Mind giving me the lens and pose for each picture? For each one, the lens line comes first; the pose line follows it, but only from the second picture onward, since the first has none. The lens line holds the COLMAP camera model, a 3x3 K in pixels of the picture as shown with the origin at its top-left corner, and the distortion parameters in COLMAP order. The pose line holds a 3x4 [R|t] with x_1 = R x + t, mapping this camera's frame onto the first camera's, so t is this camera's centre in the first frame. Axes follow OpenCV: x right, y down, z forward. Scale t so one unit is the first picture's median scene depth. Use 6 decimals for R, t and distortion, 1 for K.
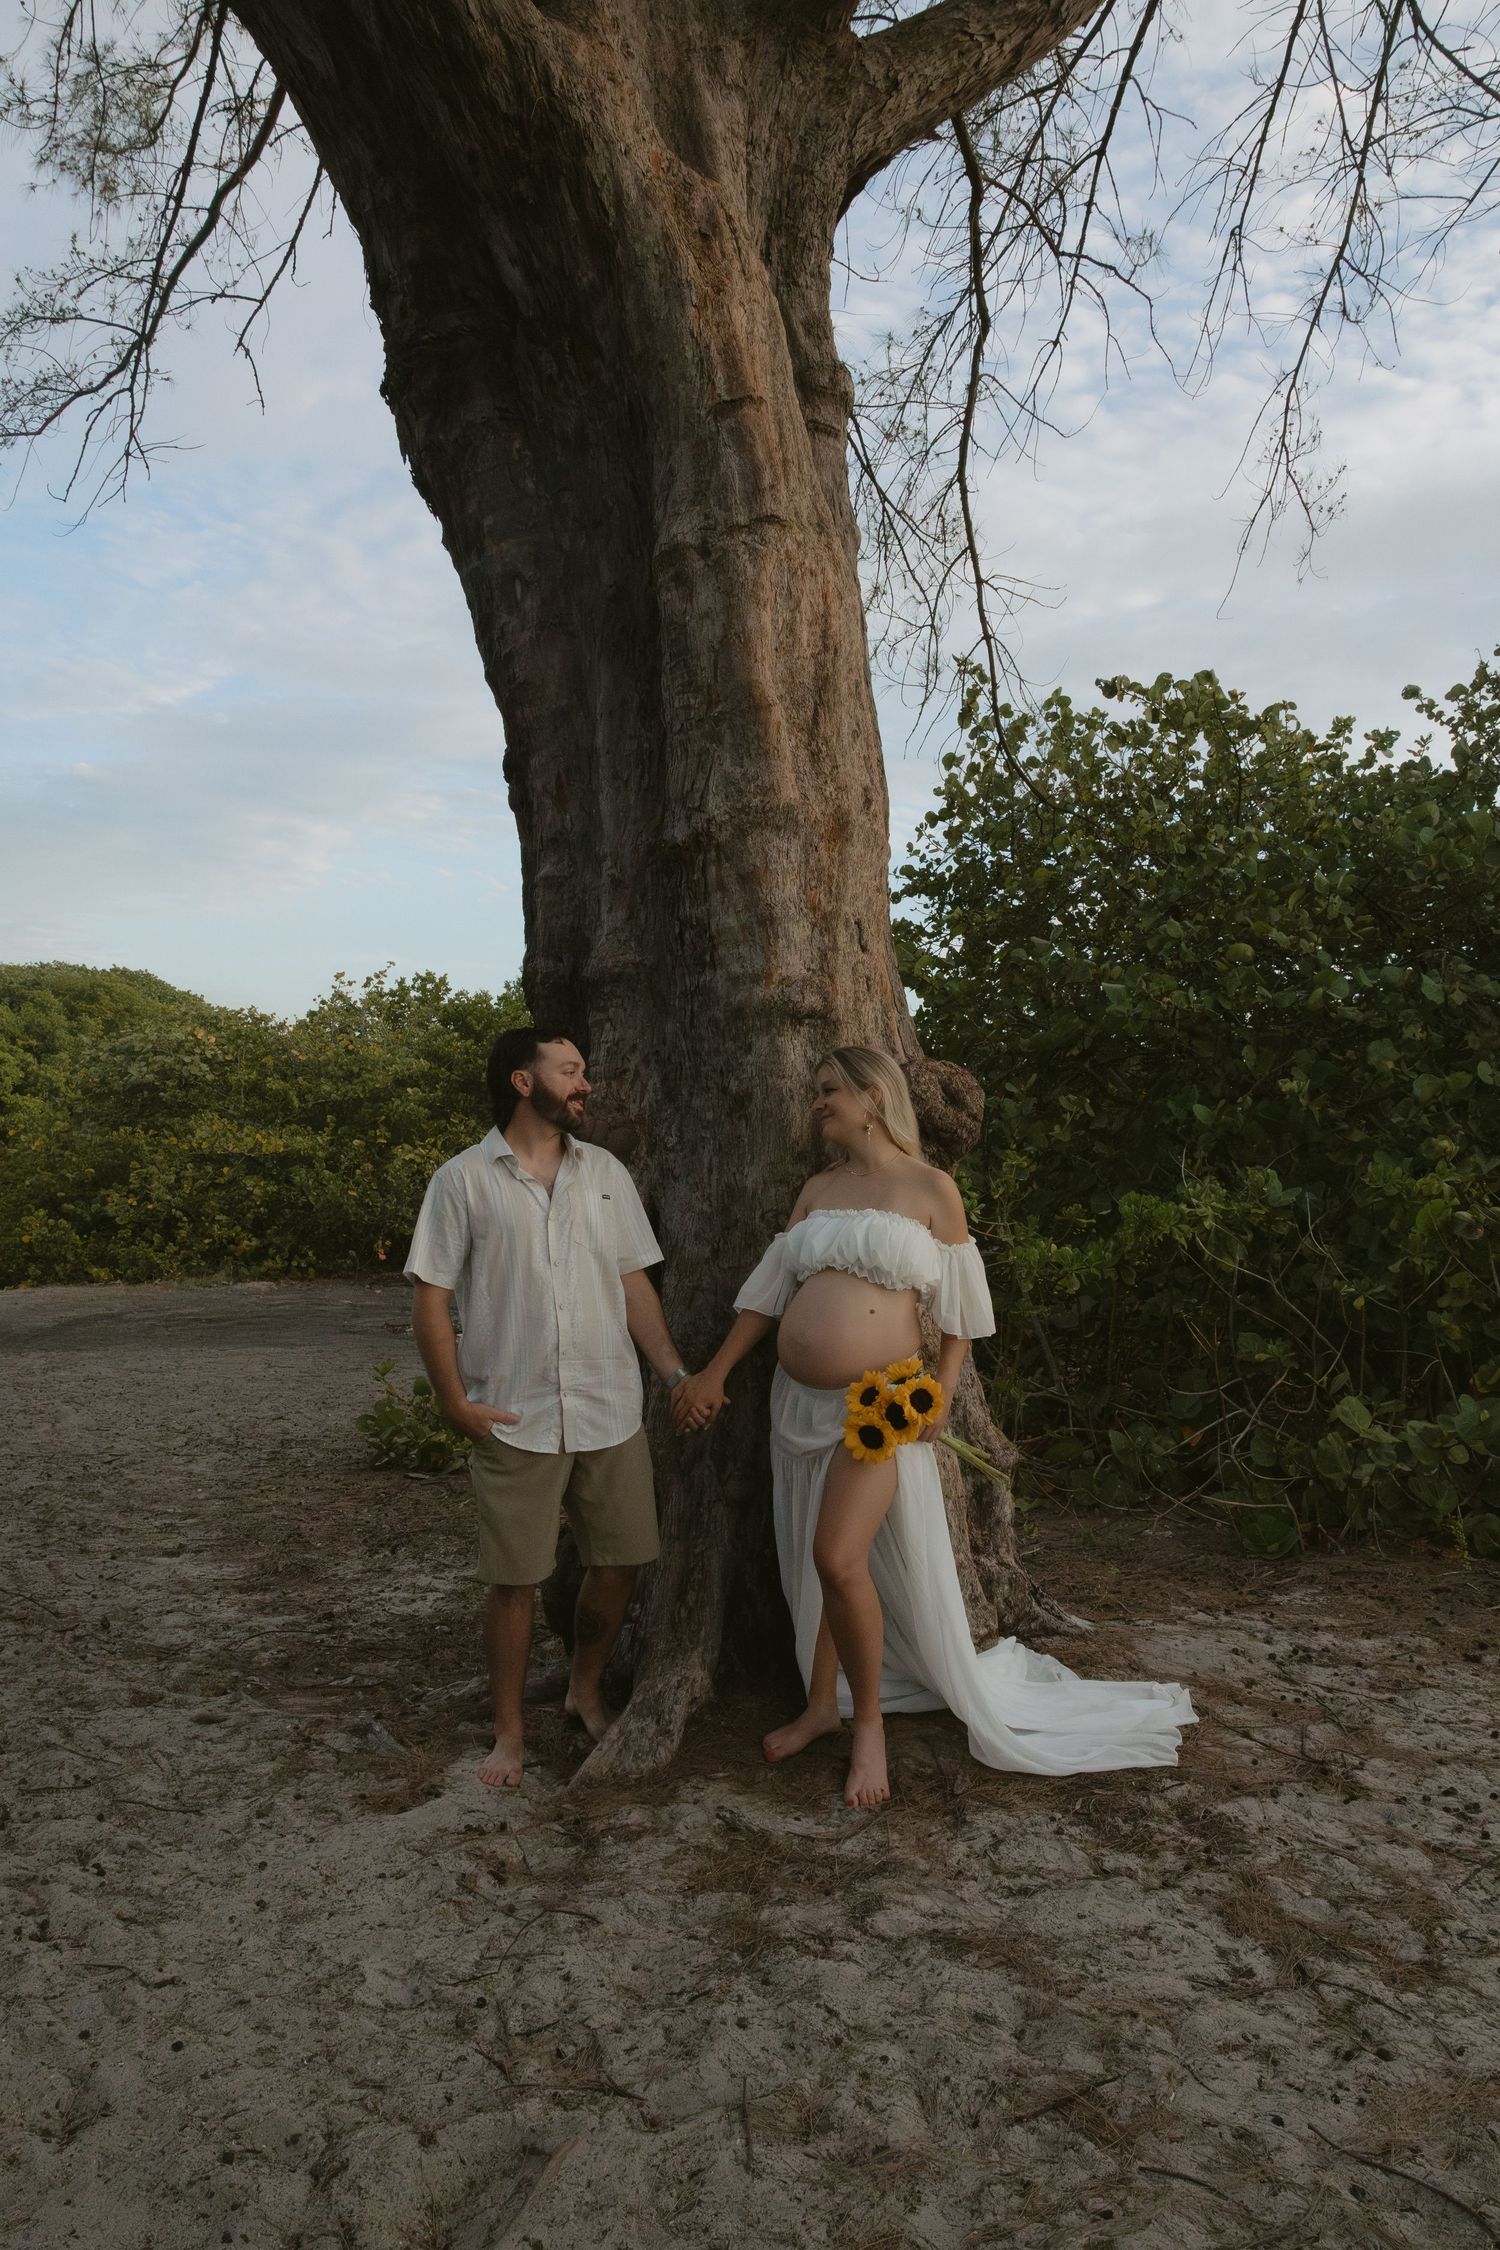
lens RADIAL K [[1490.0, 0, 754.1], [0, 1490.0, 1126.3], [0, 0, 1]] dist [0.001081, 0.004095]
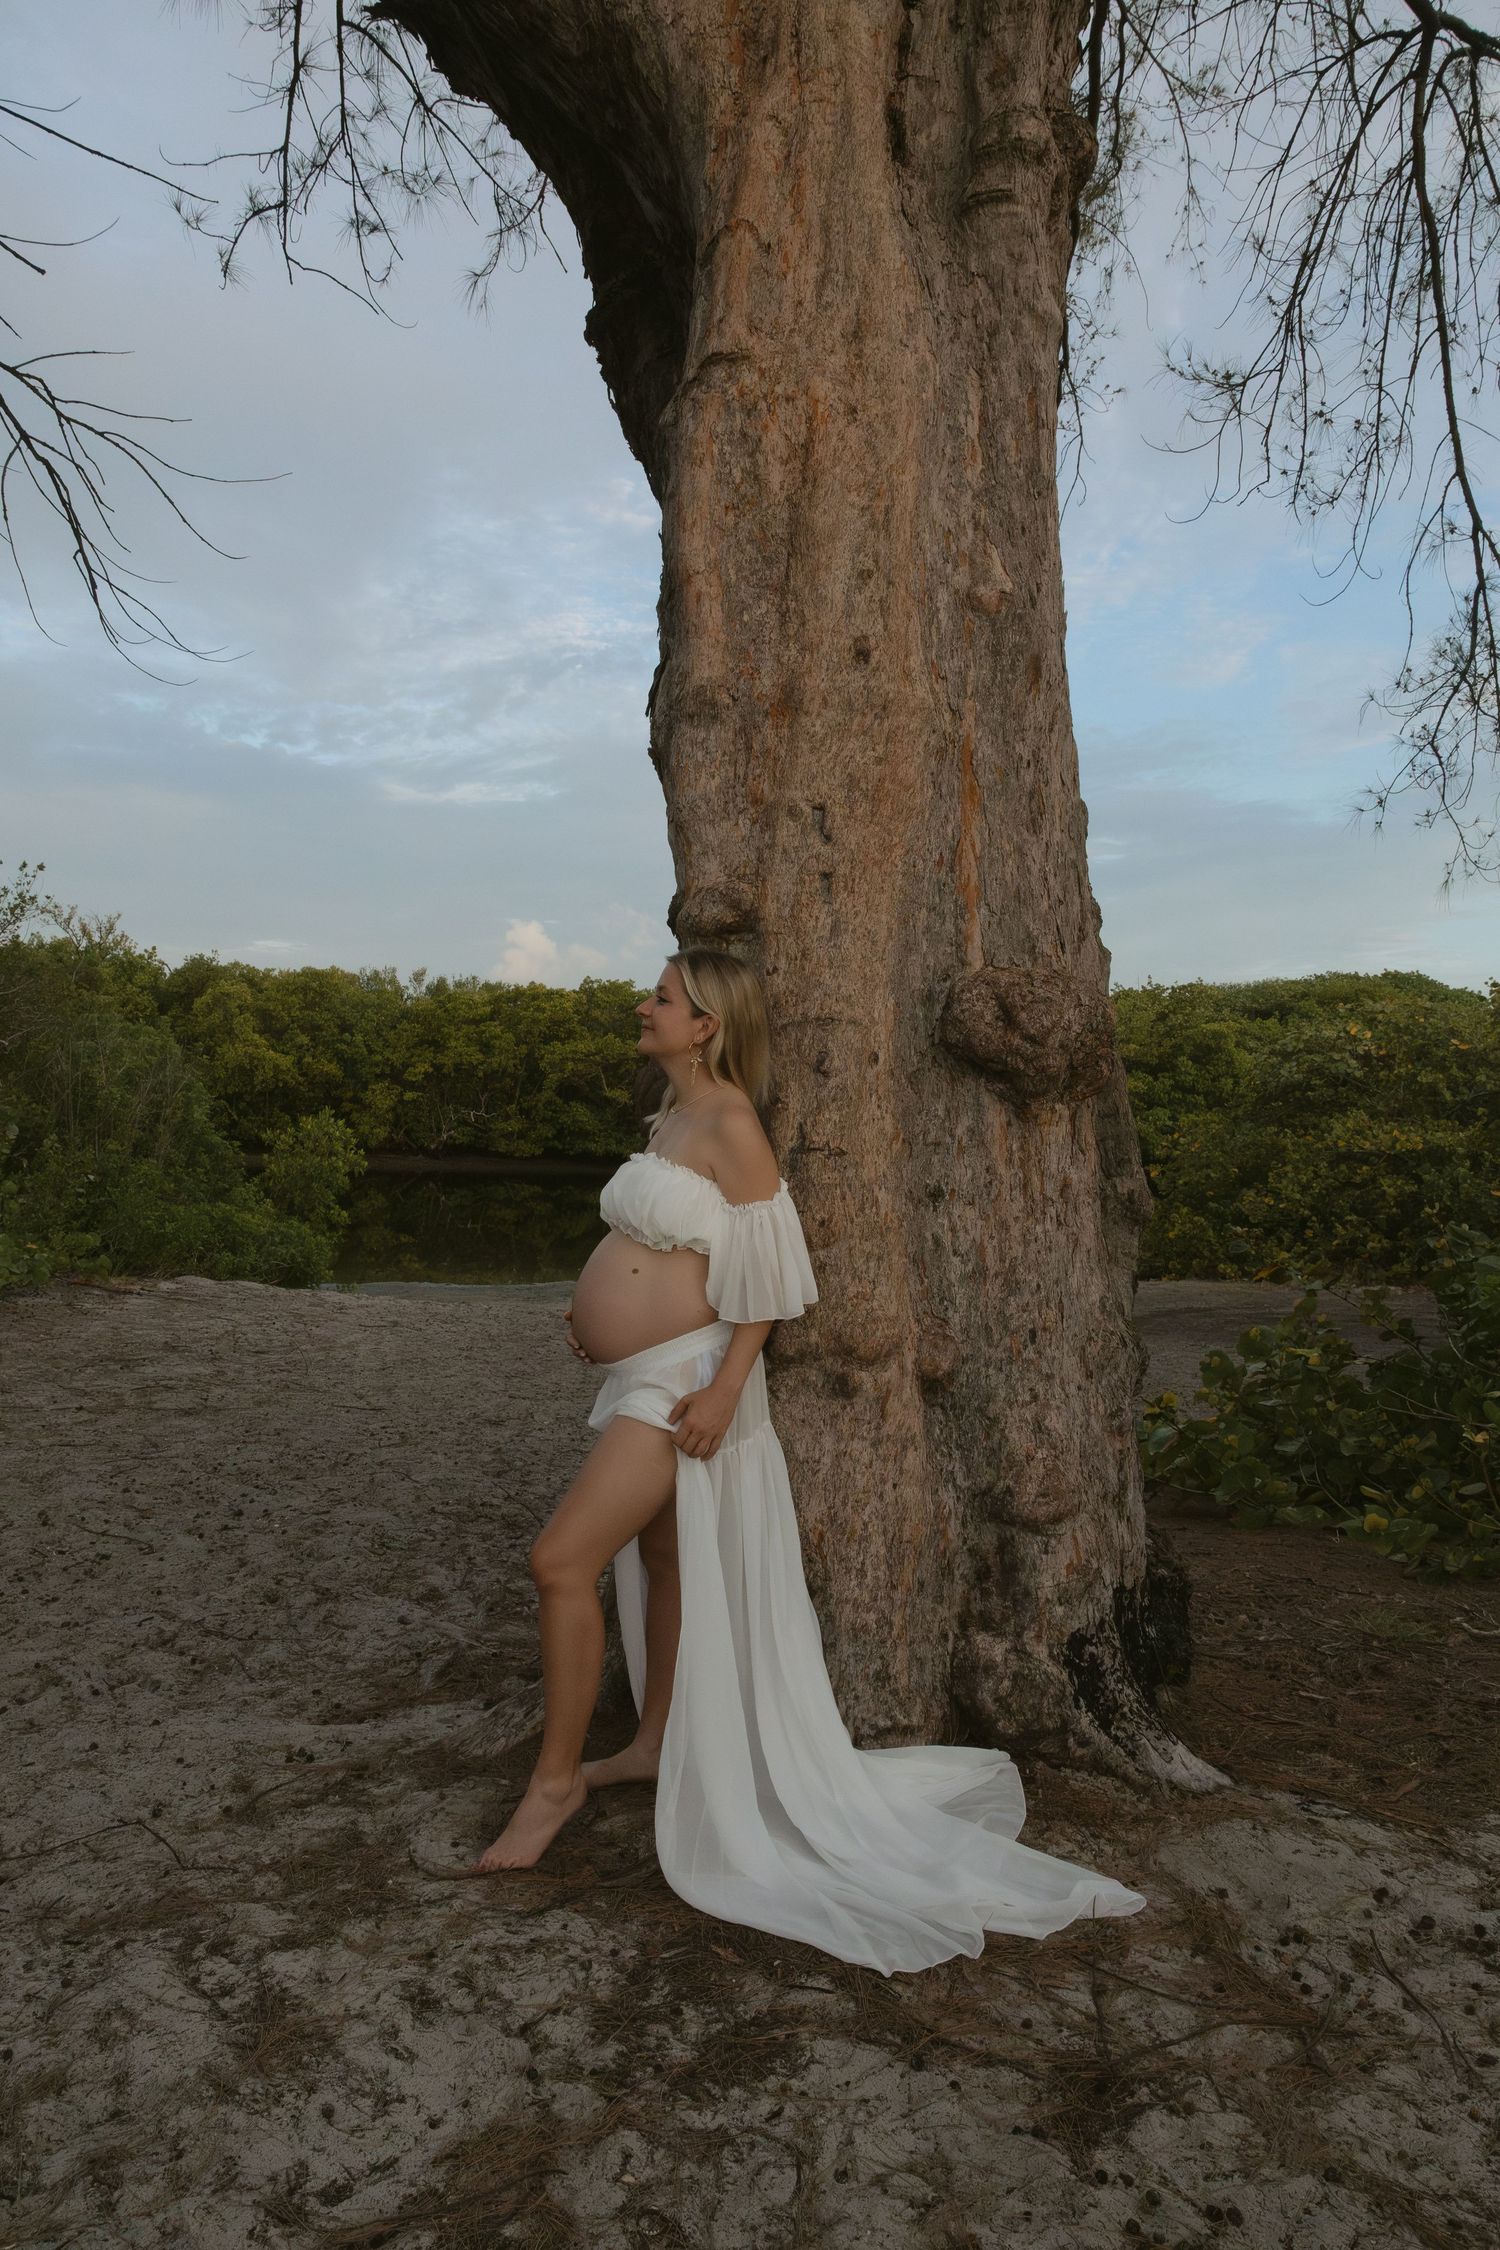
lens RADIAL K [[1490.0, 0, 750.4], [0, 1490.0, 1124.1], [0, 0, 1]] dist [0.001081, 0.004095]
pose [[0.672256, -0.029441, -0.739733, 0.096274], [0.025219, 0.999540, -0.016863, 0.007120], [0.739889, -0.007319, 0.672689, 0.064674]]
